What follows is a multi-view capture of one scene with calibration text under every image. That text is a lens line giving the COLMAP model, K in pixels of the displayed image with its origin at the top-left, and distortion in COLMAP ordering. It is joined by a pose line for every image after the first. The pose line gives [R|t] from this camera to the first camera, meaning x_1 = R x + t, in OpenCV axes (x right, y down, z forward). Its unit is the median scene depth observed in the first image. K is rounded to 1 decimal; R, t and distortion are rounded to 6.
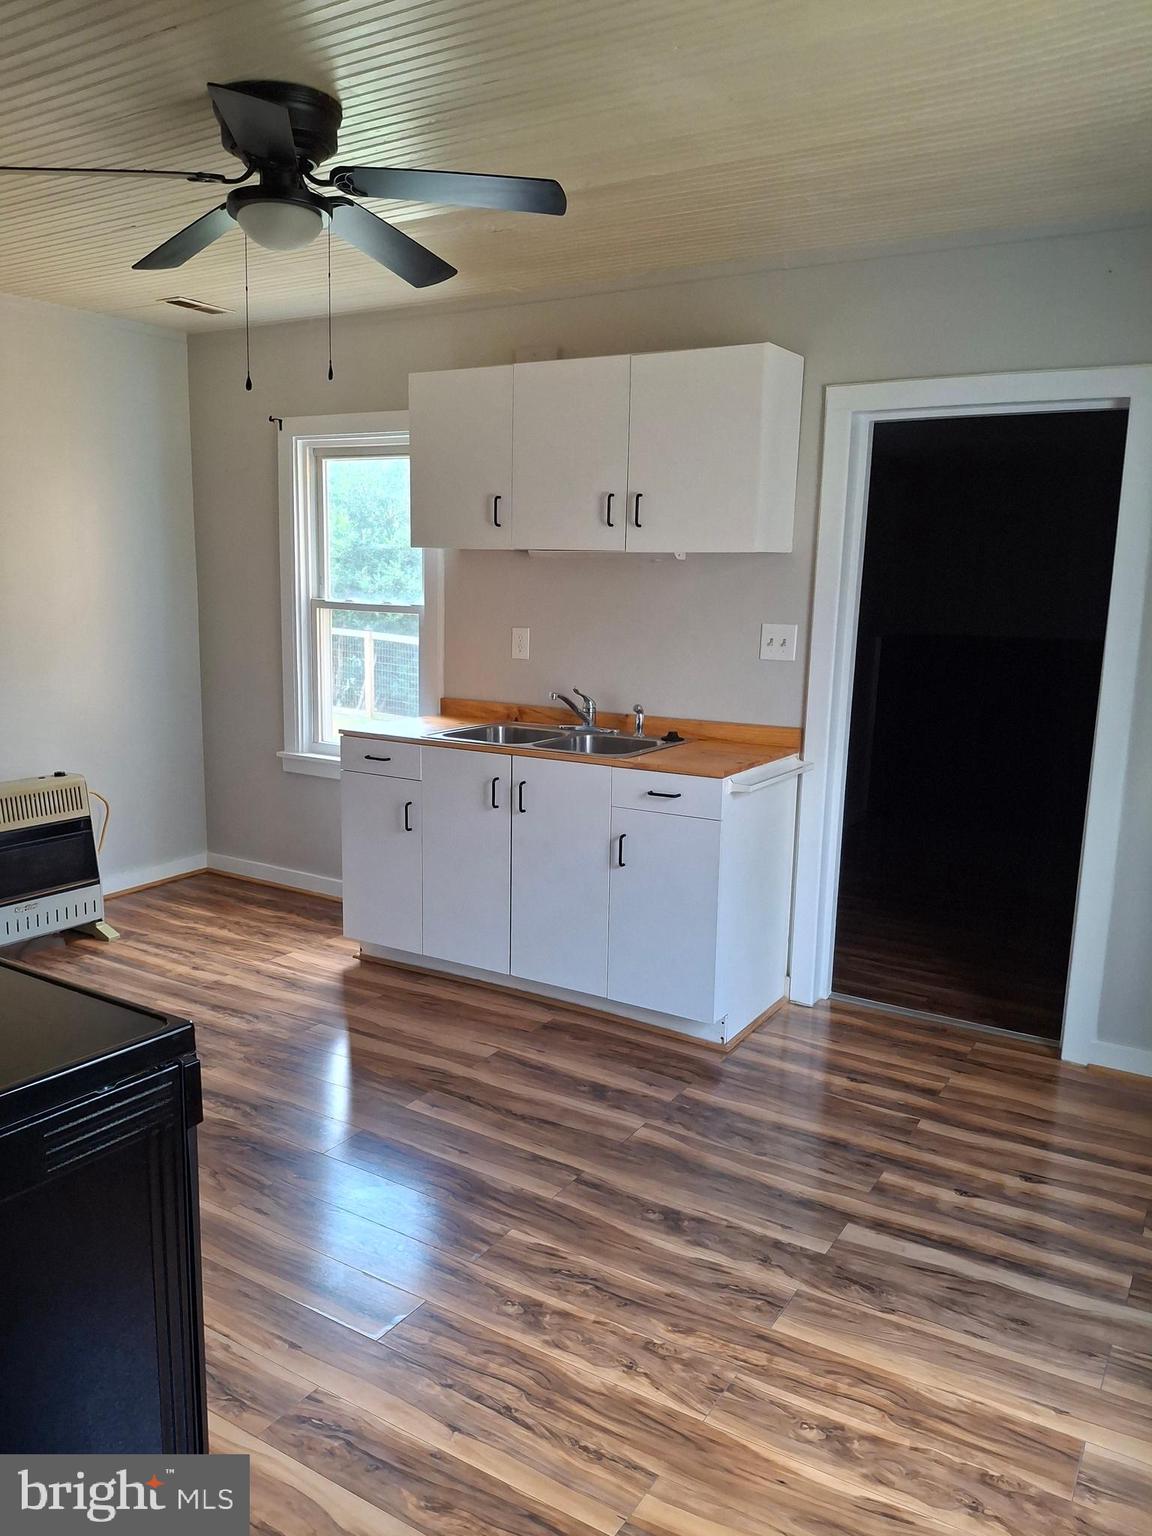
lens RADIAL K [[1144.7, 0, 541.1], [0, 1144.7, 788.9], [0, 0, 1]] dist [0.036216, -0.080653]
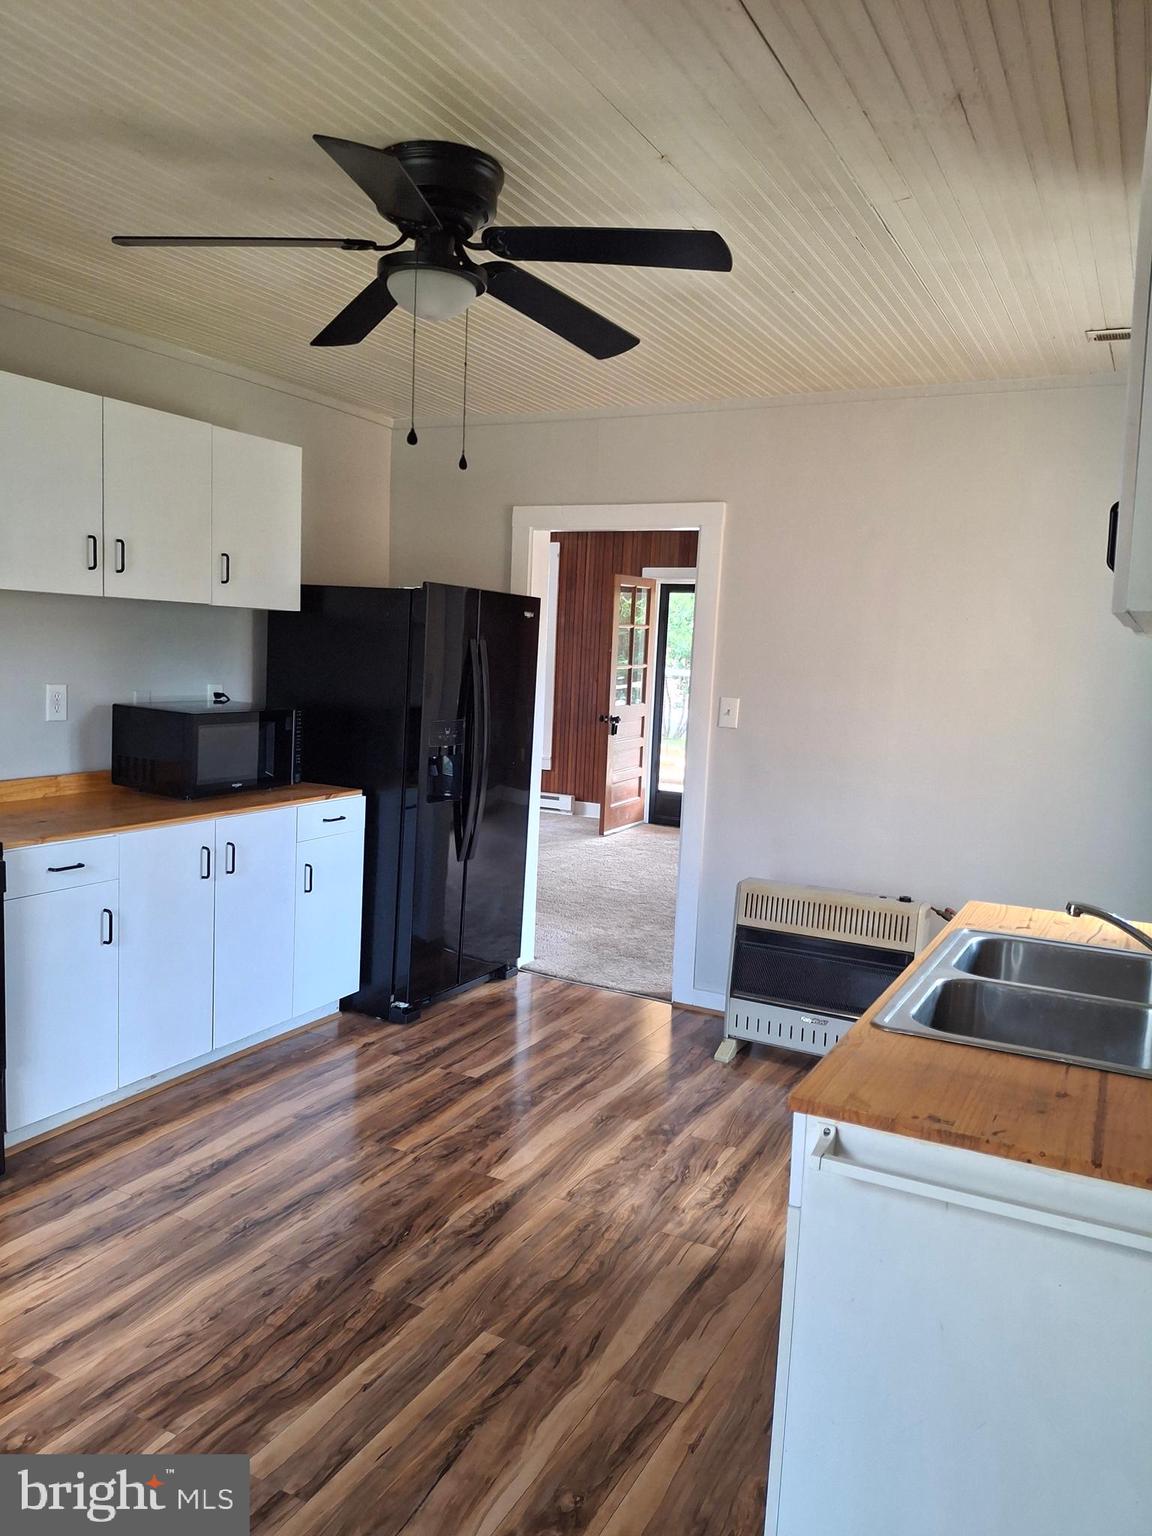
lens RADIAL K [[1144.7, 0, 553.8], [0, 1144.7, 762.4], [0, 0, 1]] dist [0.036216, -0.080653]
pose [[0.082524, 0.087212, -0.992766, 0.639457], [-0.224378, 0.972213, 0.066755, -0.165467], [0.971002, 0.217246, 0.099799, 0.900601]]
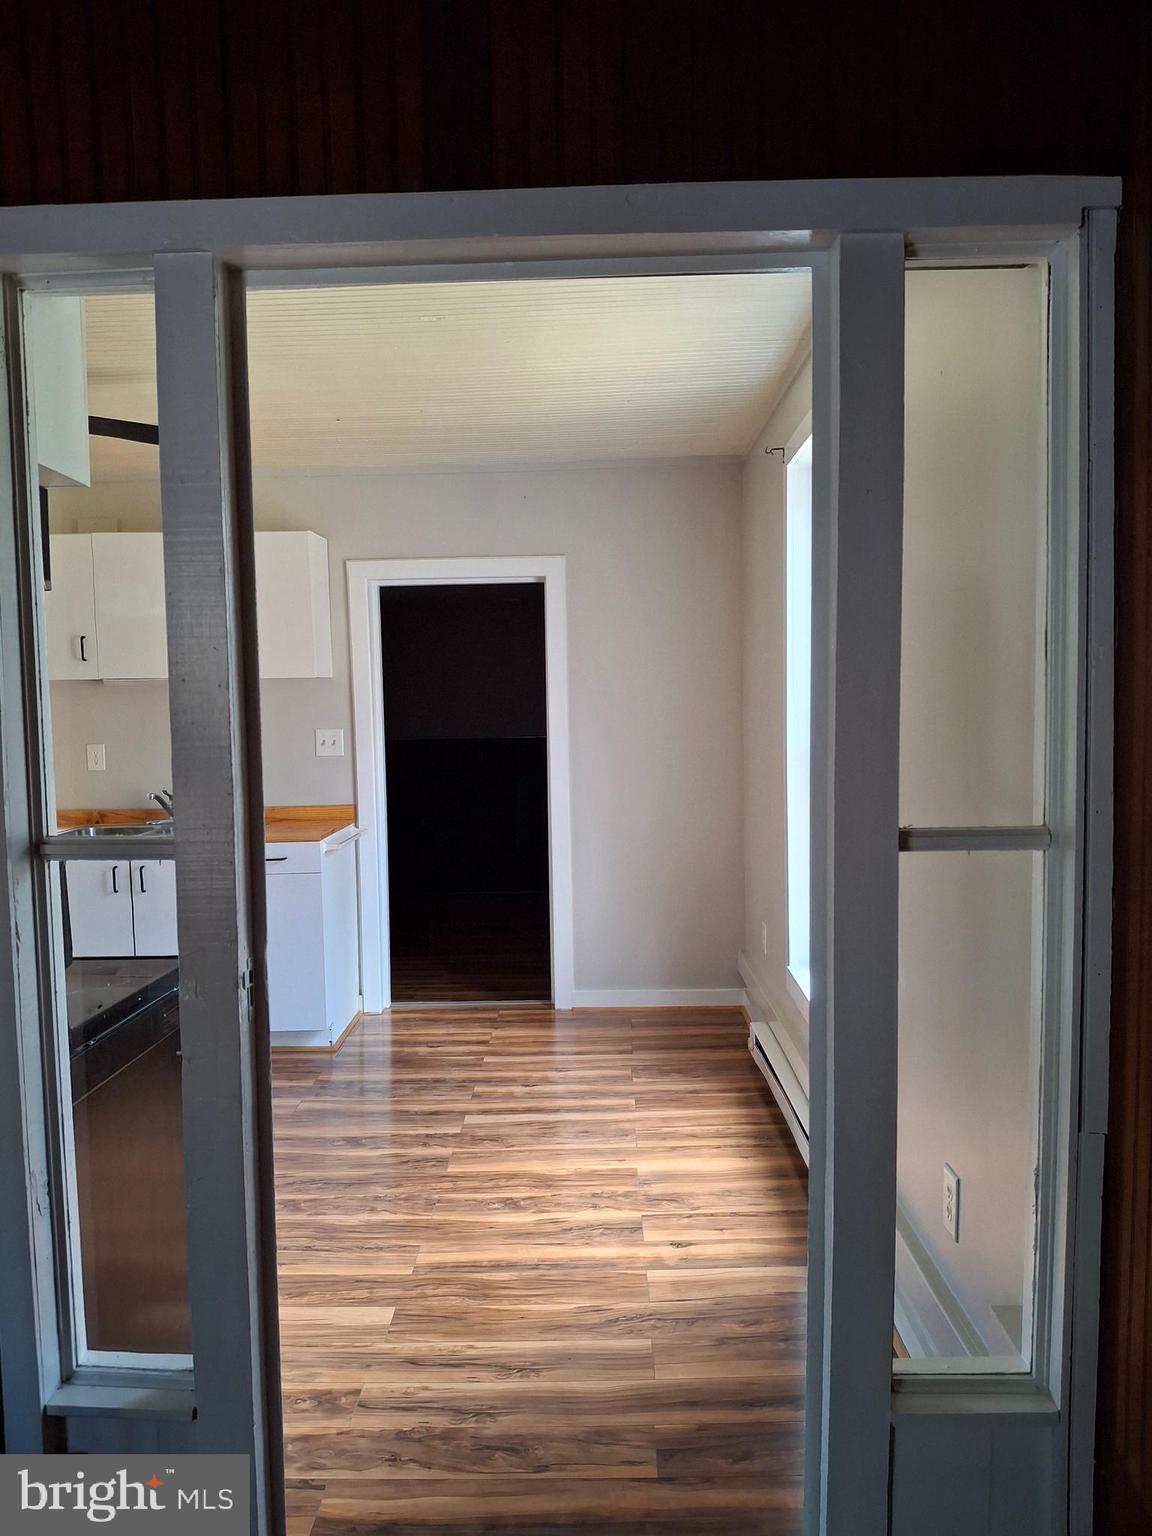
lens RADIAL K [[1144.7, 0, 541.2], [0, 1144.7, 753.7], [0, 0, 1]] dist [0.036216, -0.080653]
pose [[0.863437, -0.055644, 0.501378, -0.313720], [0.123274, 0.987039, -0.102750, 0.066567], [-0.489162, 0.150525, 0.859106, -0.339030]]
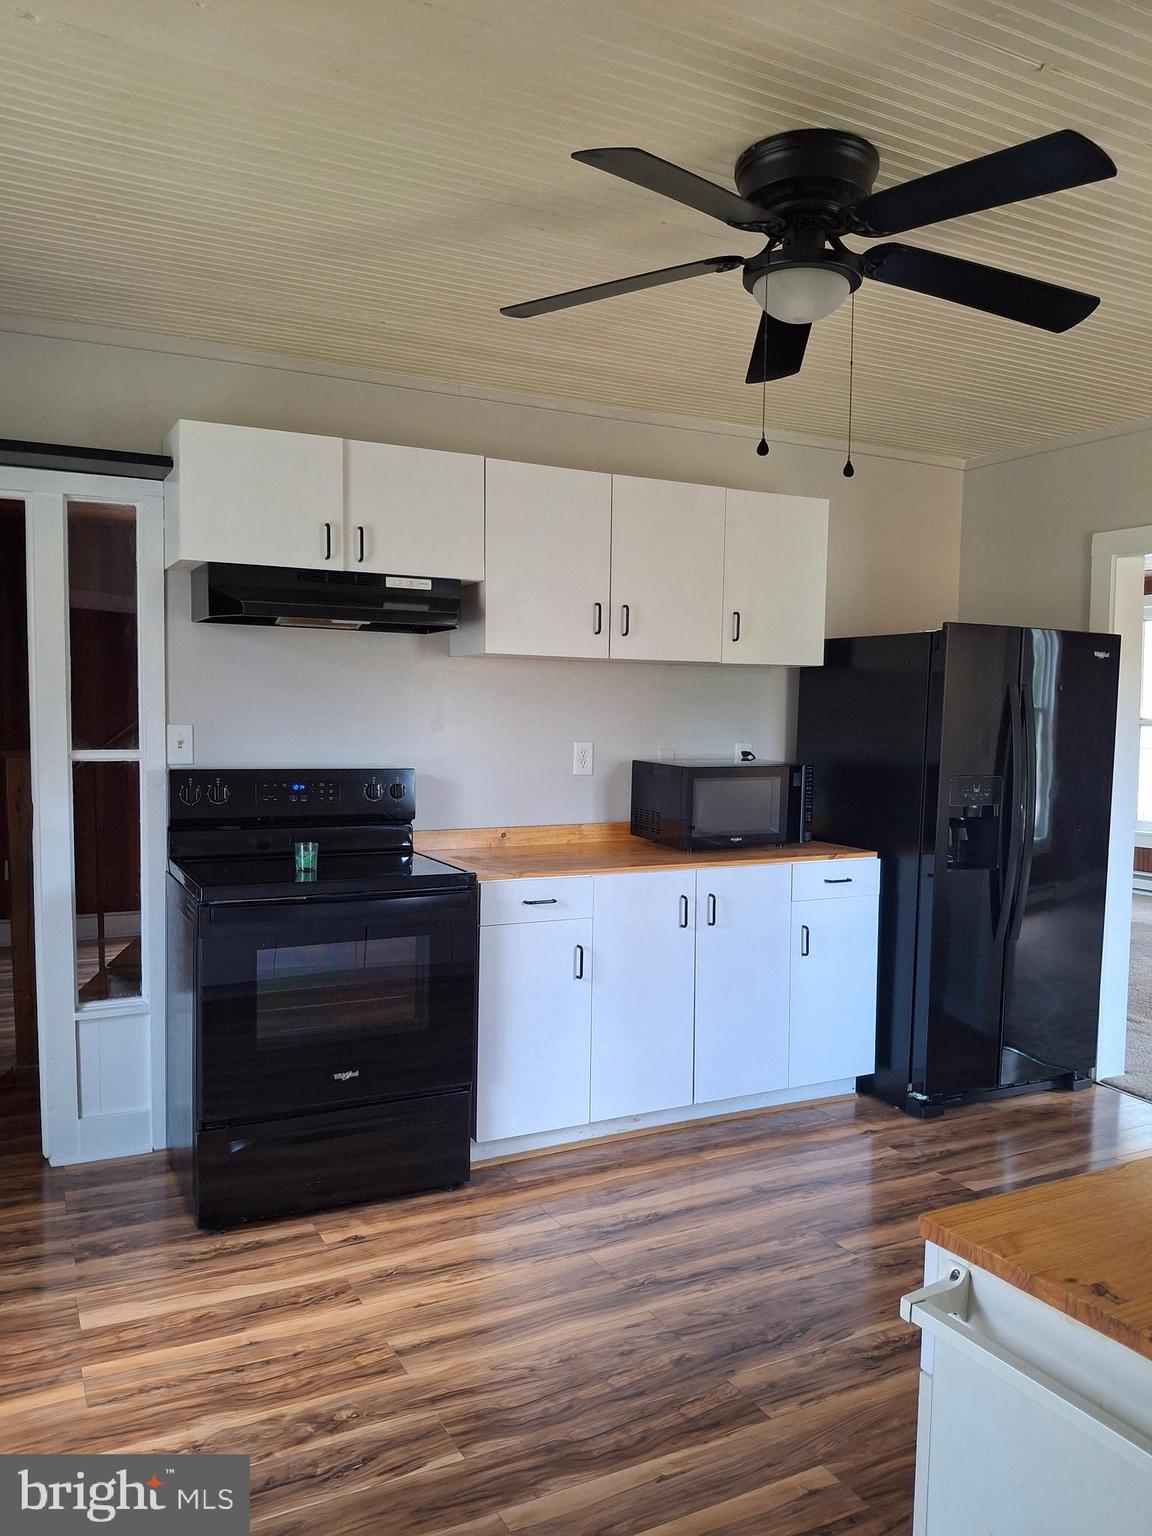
lens RADIAL K [[1144.7, 0, 568.7], [0, 1144.7, 766.5], [0, 0, 1]] dist [0.036216, -0.080653]
pose [[-0.497731, 0.014492, -0.867210, 0.533620], [-0.182149, 0.975816, 0.120851, -0.174875], [0.847989, 0.218112, -0.483054, 1.128878]]
